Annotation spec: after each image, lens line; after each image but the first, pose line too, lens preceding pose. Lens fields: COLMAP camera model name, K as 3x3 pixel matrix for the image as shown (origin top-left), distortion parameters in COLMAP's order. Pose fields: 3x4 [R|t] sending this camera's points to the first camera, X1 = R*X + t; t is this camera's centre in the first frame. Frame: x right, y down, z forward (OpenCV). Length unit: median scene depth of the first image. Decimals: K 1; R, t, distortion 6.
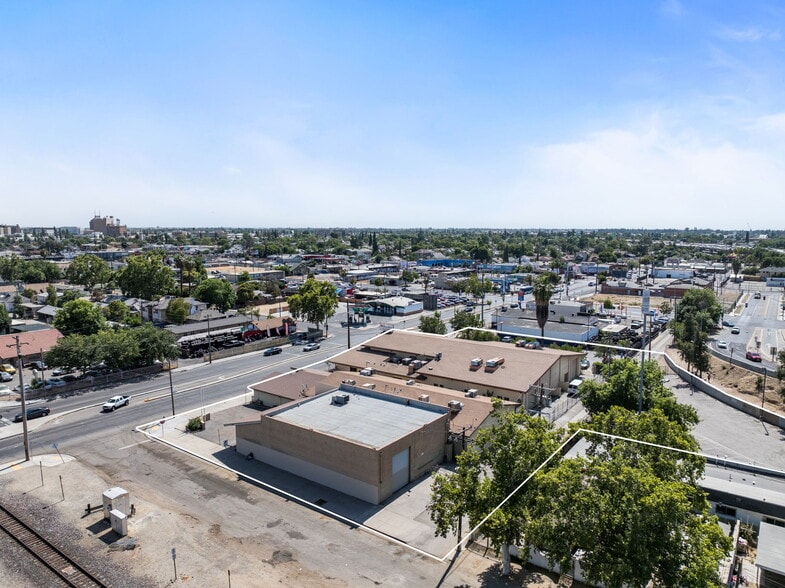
lens RADIAL K [[549.3, 0, 392.5], [0, 549.3, 294.0], [0, 0, 1]] dist [-0.036636, 0.000923]
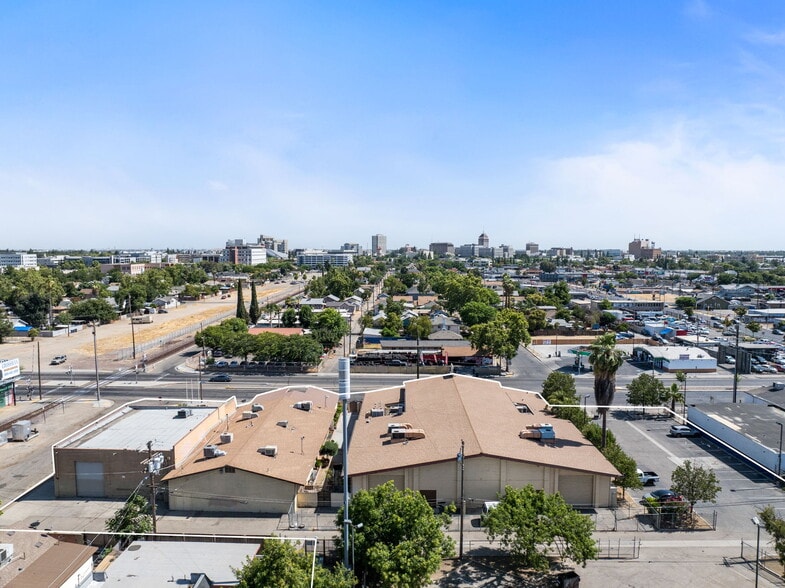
lens RADIAL K [[549.3, 0, 392.5], [0, 549.3, 294.0], [0, 0, 1]] dist [-0.036636, 0.000923]
pose [[0.568479, 0.061420, -0.820402, 0.939643], [-0.095396, 0.995404, 0.008419, -0.077291], [0.817148, 0.073477, 0.571725, 0.684846]]
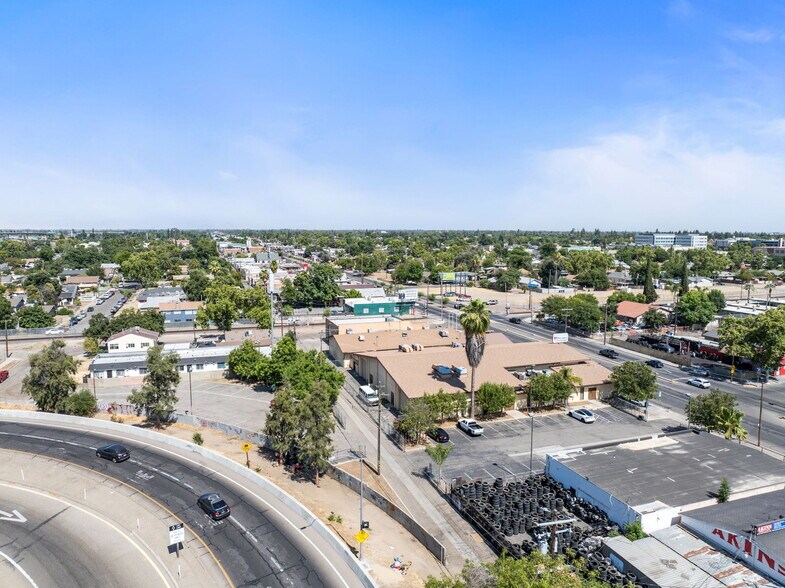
lens RADIAL K [[549.3, 0, 392.5], [0, 549.3, 294.0], [0, 0, 1]] dist [-0.036636, 0.000923]
pose [[-0.579313, 0.087828, -0.810360, 1.358639], [-0.101846, 0.978587, 0.178869, -0.222458], [0.808717, 0.186153, -0.557963, 1.948813]]
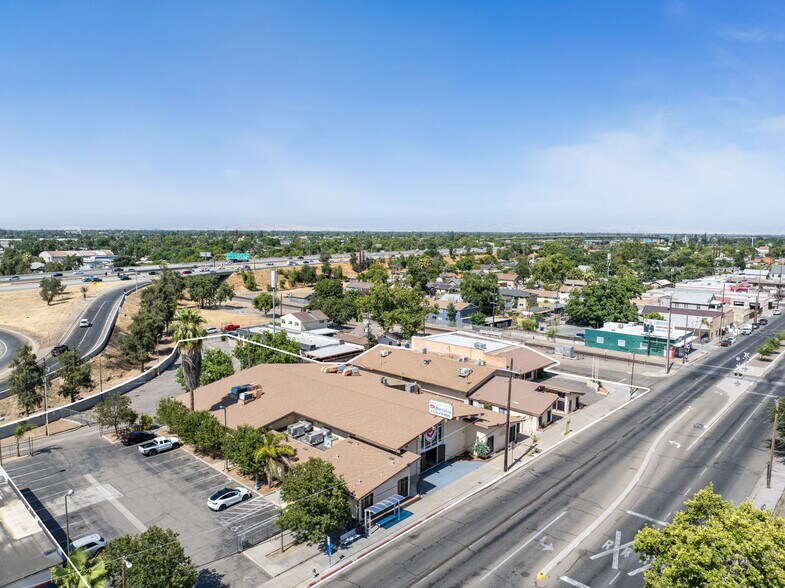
lens RADIAL K [[549.3, 0, 392.5], [0, 549.3, 294.0], [0, 0, 1]] dist [-0.036636, 0.000923]
pose [[-0.990716, -0.026525, 0.133335, -0.054095], [0.004800, 0.973344, 0.229299, -0.274315], [-0.135863, 0.227810, -0.964180, 2.325682]]
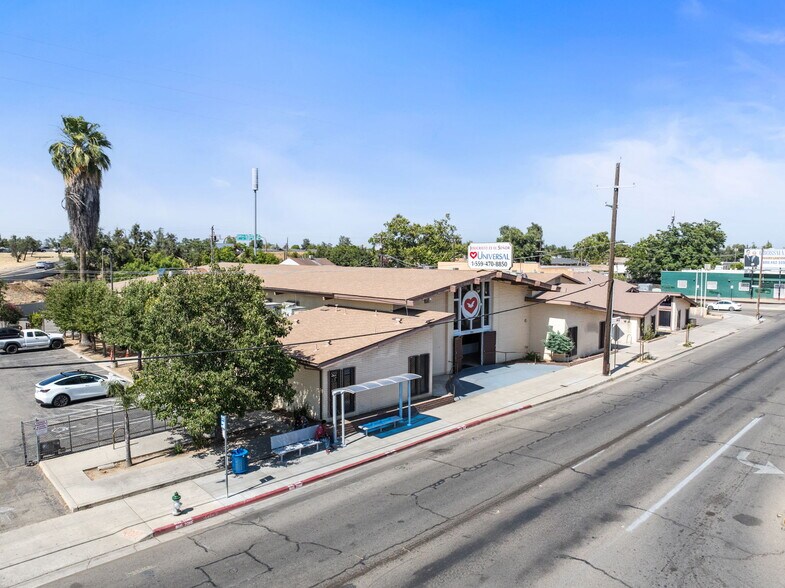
lens RADIAL K [[549.3, 0, 392.5], [0, 549.3, 294.0], [0, 0, 1]] dist [-0.036636, 0.000923]
pose [[-0.982802, -0.022497, 0.183284, -0.024977], [0.013139, 0.981517, 0.190924, 0.036250], [-0.184192, 0.190049, -0.964342, 2.013123]]
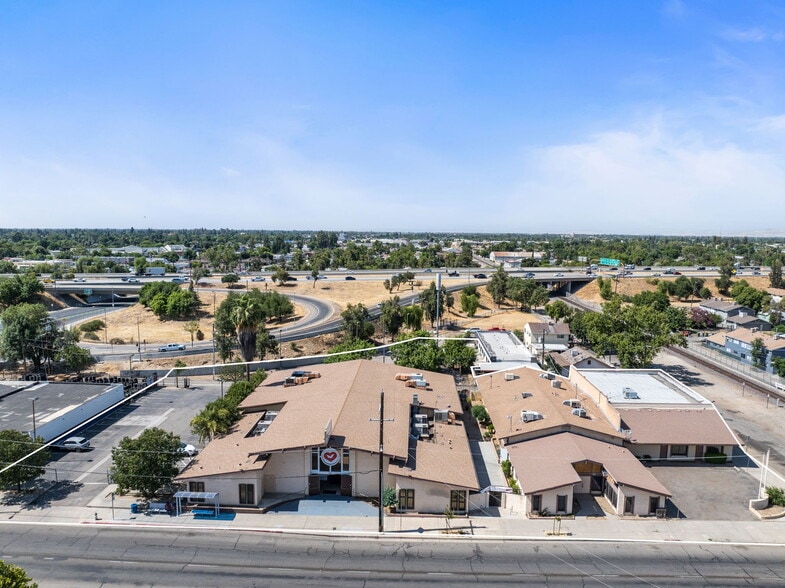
lens RADIAL K [[549.3, 0, 392.5], [0, 549.3, 294.0], [0, 0, 1]] dist [-0.036636, 0.000923]
pose [[-0.548123, -0.103282, 0.829996, -0.675697], [0.086349, 0.980056, 0.178980, -0.217818], [-0.831928, 0.169772, -0.528273, 1.827209]]
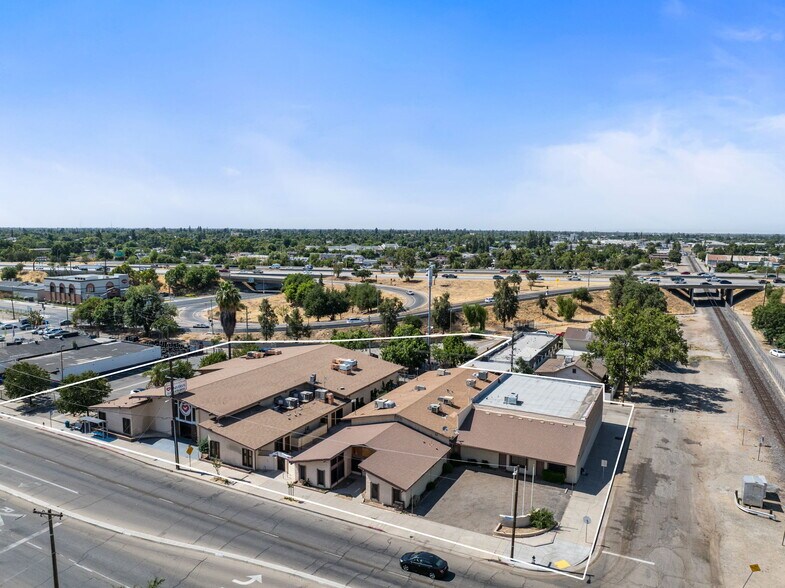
lens RADIAL K [[549.3, 0, 392.5], [0, 549.3, 294.0], [0, 0, 1]] dist [-0.036636, 0.000923]
pose [[-0.144171, -0.119145, 0.982354, -0.993003], [0.108464, 0.984841, 0.135365, -0.152725], [-0.983591, 0.126066, -0.129062, 1.263598]]
